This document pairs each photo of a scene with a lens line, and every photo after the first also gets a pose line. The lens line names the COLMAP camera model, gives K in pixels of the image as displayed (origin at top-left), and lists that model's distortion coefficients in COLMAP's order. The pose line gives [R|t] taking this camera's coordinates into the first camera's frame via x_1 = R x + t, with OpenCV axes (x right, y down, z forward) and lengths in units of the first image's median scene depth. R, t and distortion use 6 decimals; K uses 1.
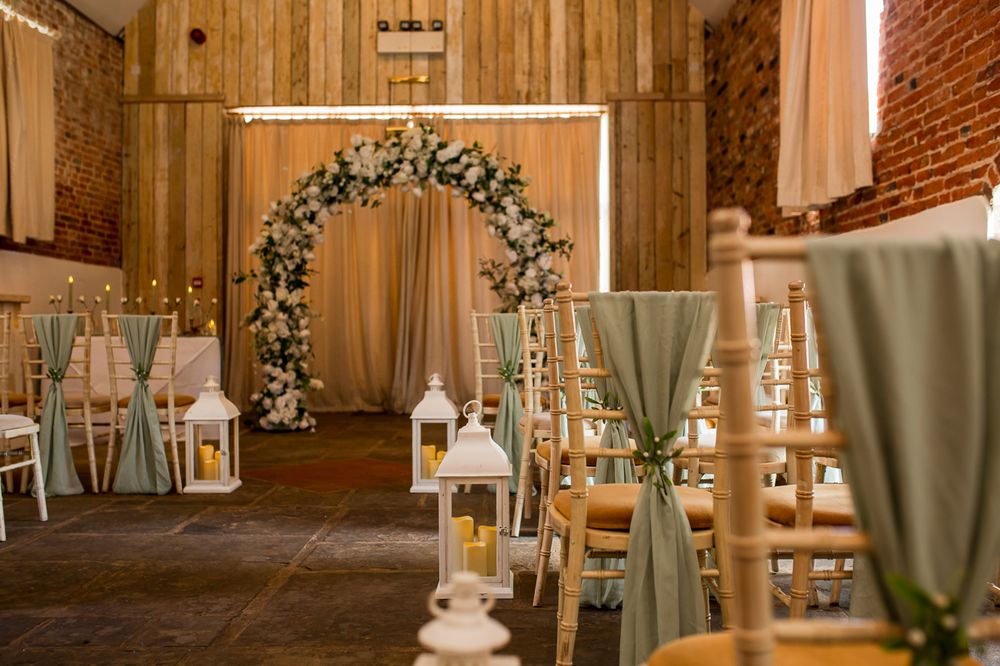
lens RADIAL K [[988.0, 0, 500.9], [0, 988.0, 331.0], [0, 0, 1]] dist [-0.034677, 0.000000]
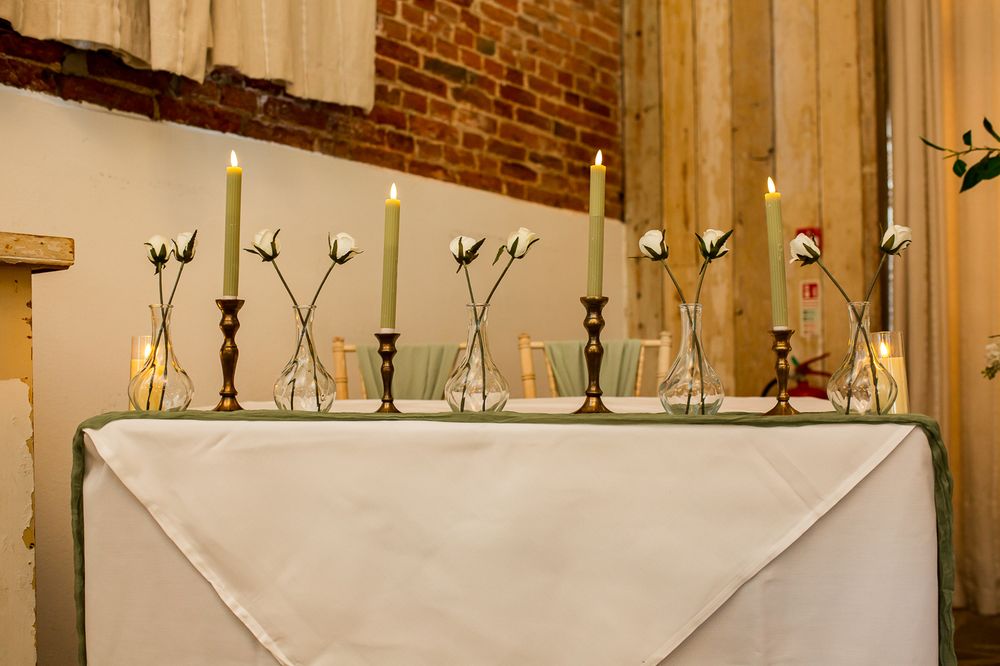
lens RADIAL K [[988.0, 0, 497.1], [0, 988.0, 326.5], [0, 0, 1]] dist [-0.034677, 0.000000]
pose [[0.822064, -0.022418, -0.568954, -0.213401], [0.003380, 0.999399, -0.034495, -0.005482], [0.569385, 0.026434, 0.821646, 0.691018]]
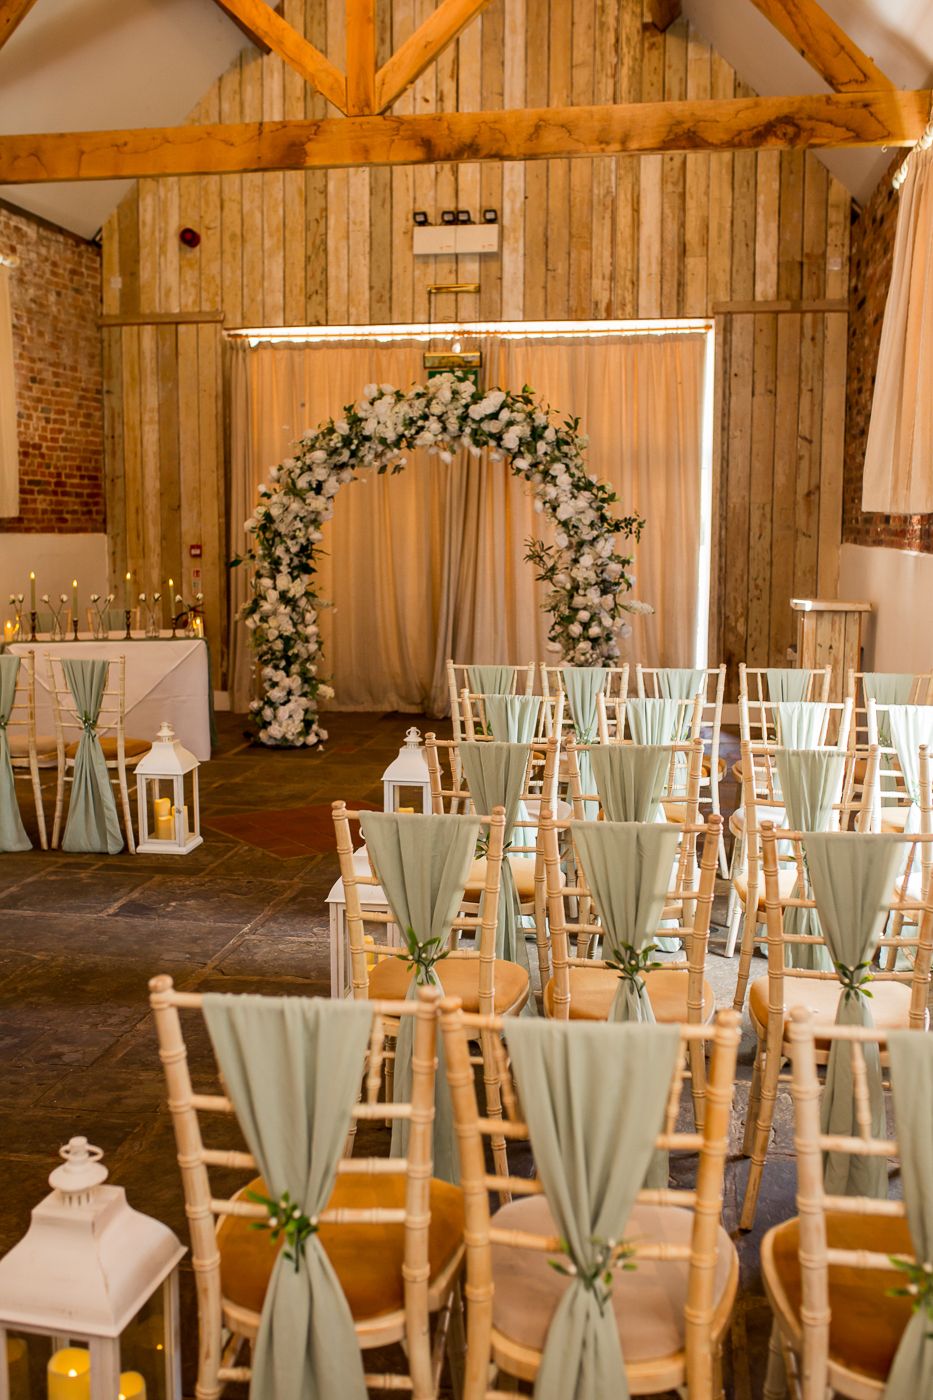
lens RADIAL K [[1383.2, 0, 464.6], [0, 1383.2, 701.7], [0, 0, 1]] dist [-0.034677, 0.000000]
pose [[0.987807, 0.025004, -0.153664, 0.097917], [-0.005194, 0.991762, 0.127991, -0.080248], [0.155598, -0.125633, 0.979799, -0.106717]]
